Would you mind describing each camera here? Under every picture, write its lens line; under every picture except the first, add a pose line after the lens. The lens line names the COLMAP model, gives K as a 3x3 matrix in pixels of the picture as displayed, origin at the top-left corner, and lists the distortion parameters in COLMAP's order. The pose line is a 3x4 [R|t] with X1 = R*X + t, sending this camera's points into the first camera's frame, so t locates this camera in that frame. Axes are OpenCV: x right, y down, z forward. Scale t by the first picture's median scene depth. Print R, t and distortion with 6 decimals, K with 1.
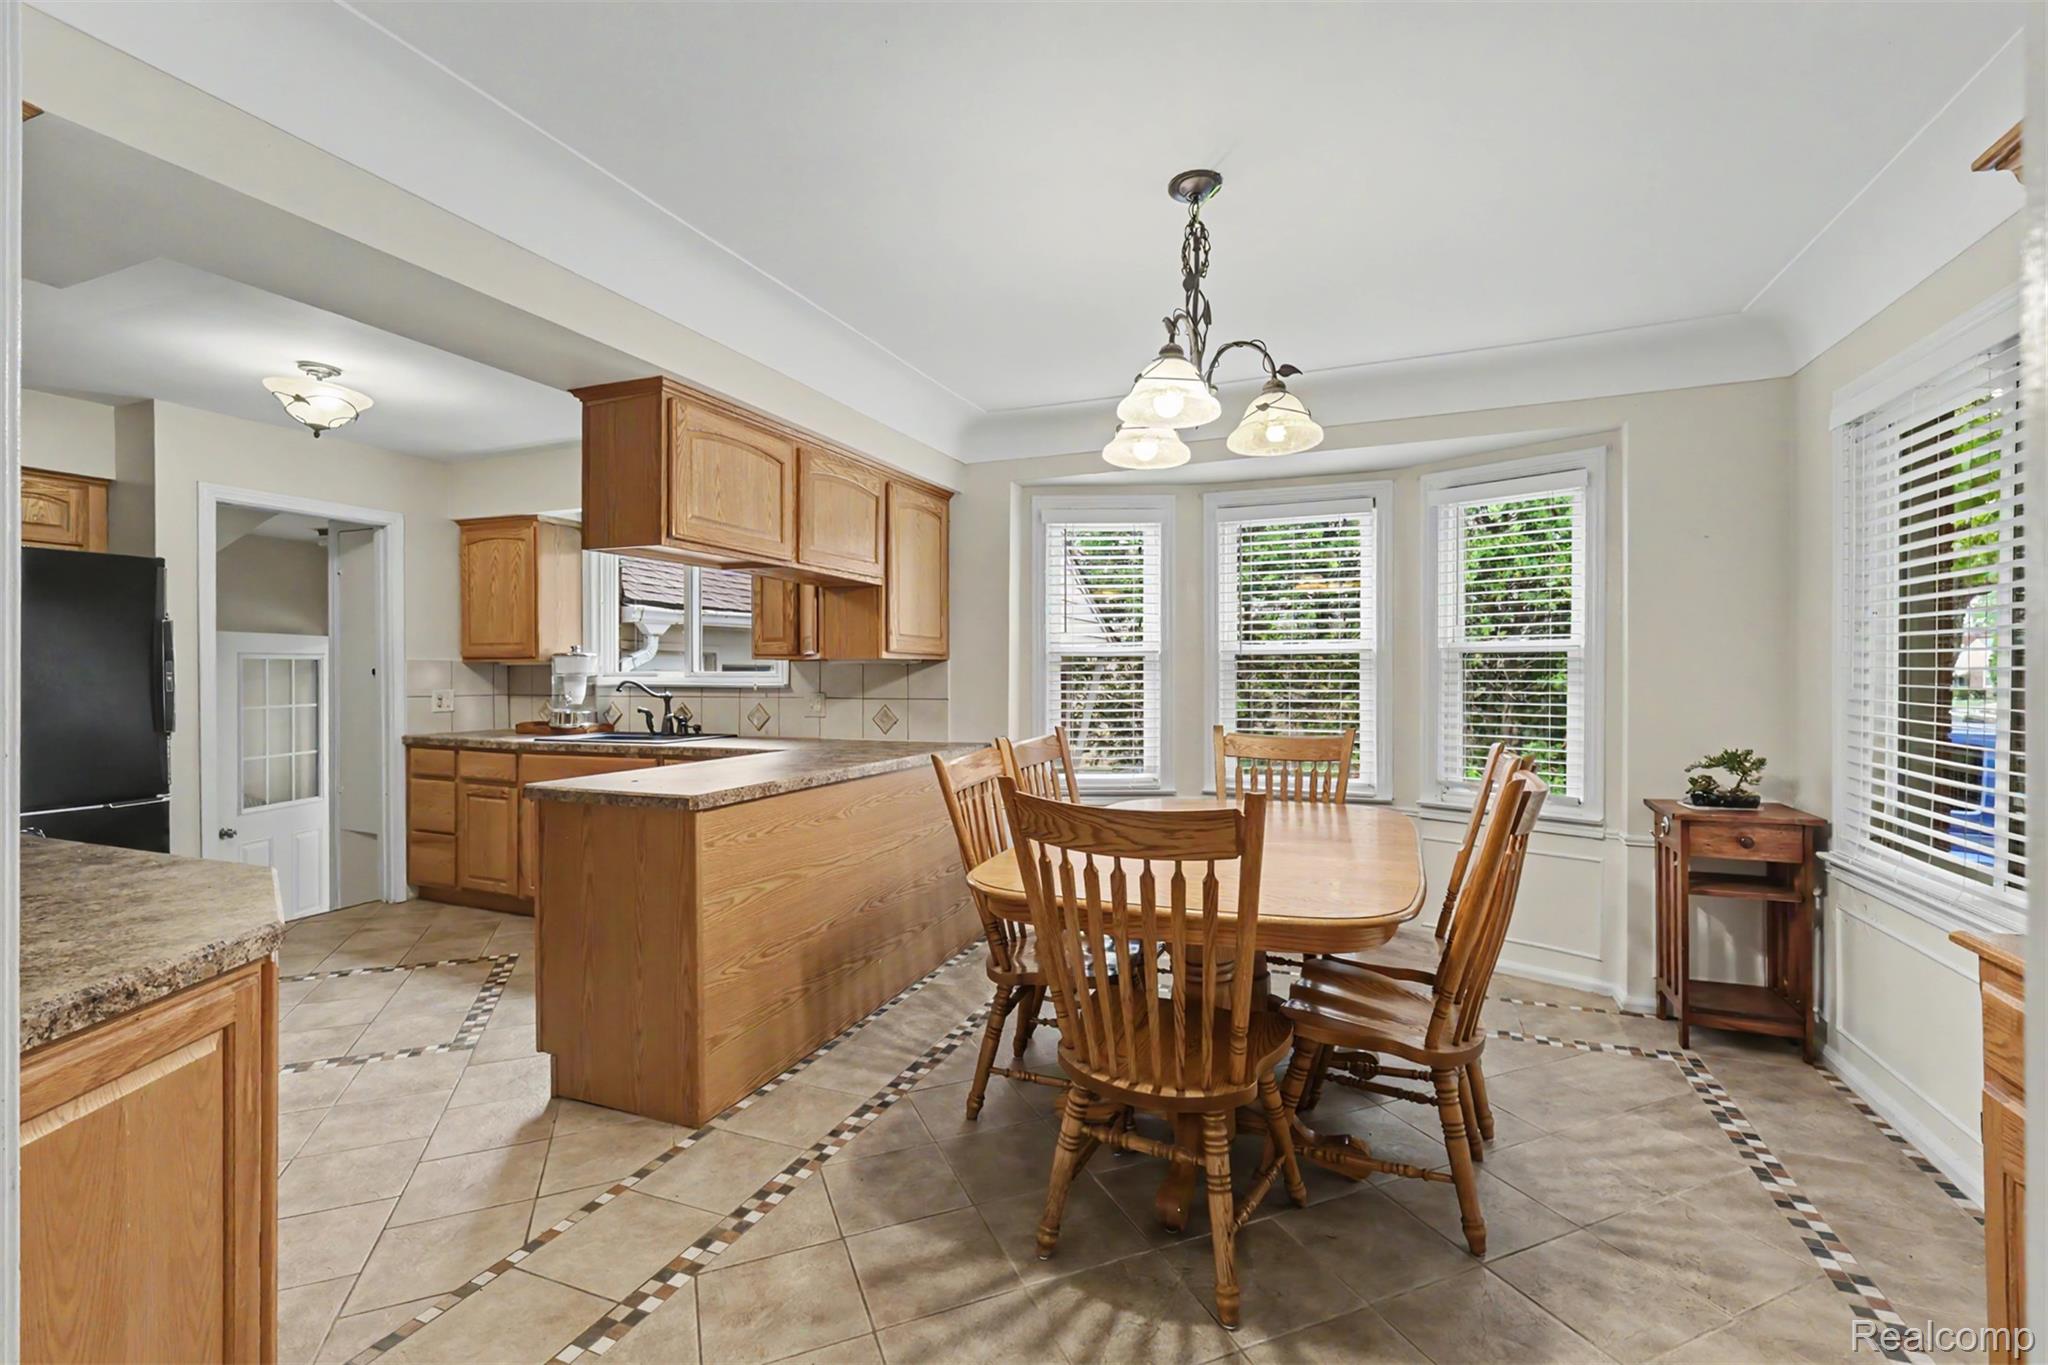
lens RADIAL K [[900.3, 0, 1026.5], [0, 900.3, 678.1], [0, 0, 1]] dist [0.001379, 0.001112]
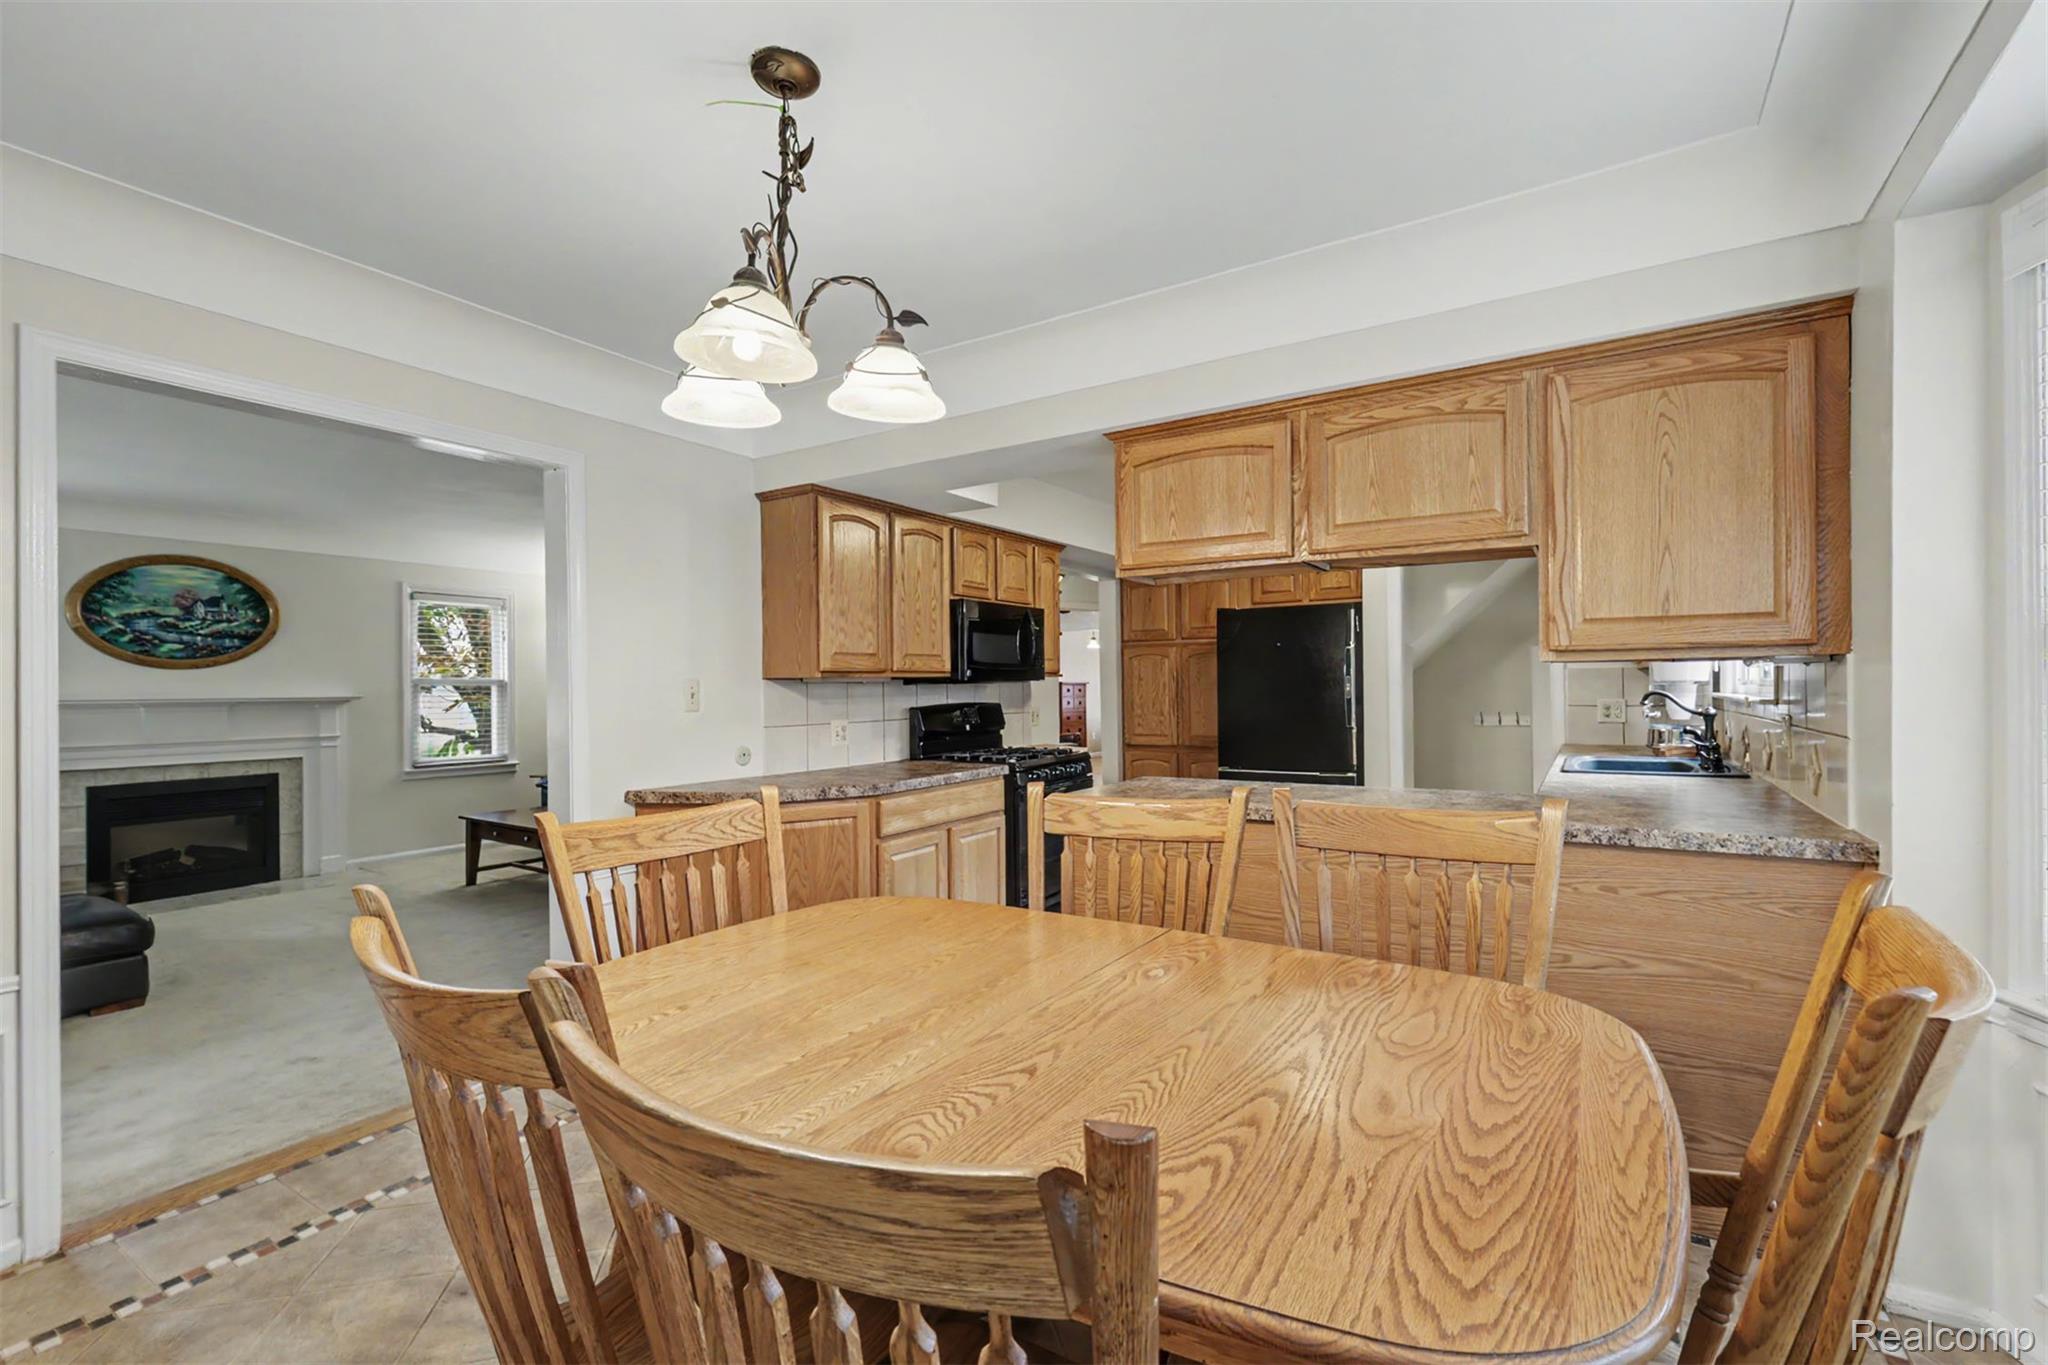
lens RADIAL K [[904.3, 0, 1018.8], [0, 904.3, 684.7], [0, 0, 1]] dist [0.001300, 0.000237]
pose [[-0.176389, 0.001093, -0.984320, 0.462588], [0.007262, 0.999974, -0.000191, -0.007432], [0.984294, -0.007182, -0.176393, 0.667402]]
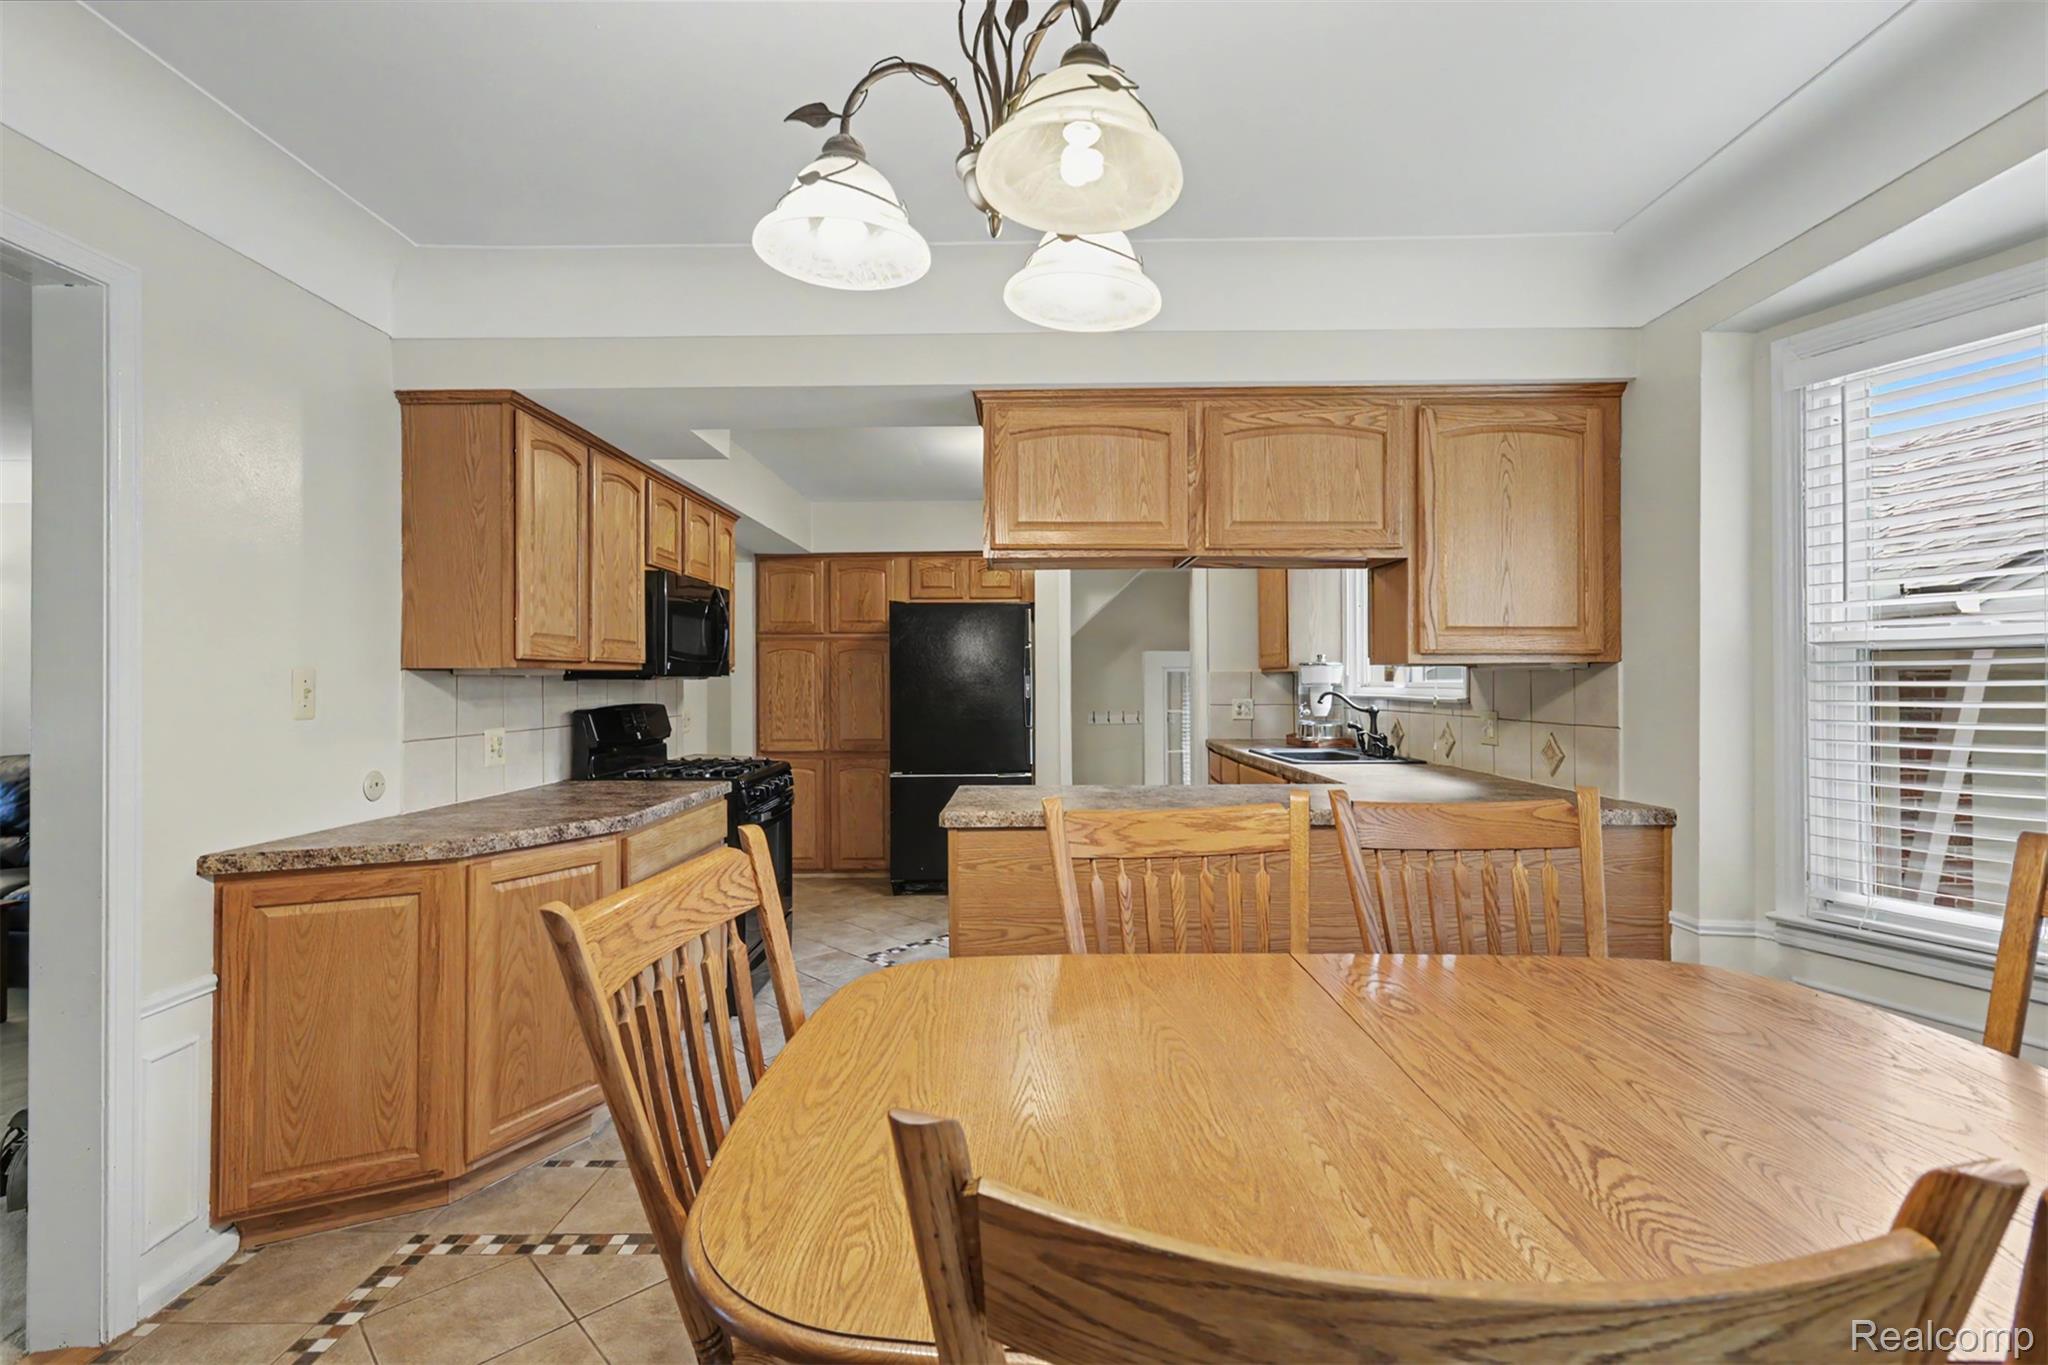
lens RADIAL K [[944.7, 0, 1019.7], [0, 944.7, 674.8], [0, 0, 1]] dist [0.007443, 0.000447]
pose [[0.370580, -0.008596, -0.928761, 0.356908], [-0.000671, 0.999954, -0.009523, -0.005438], [0.928800, 0.004152, 0.370558, 0.401991]]
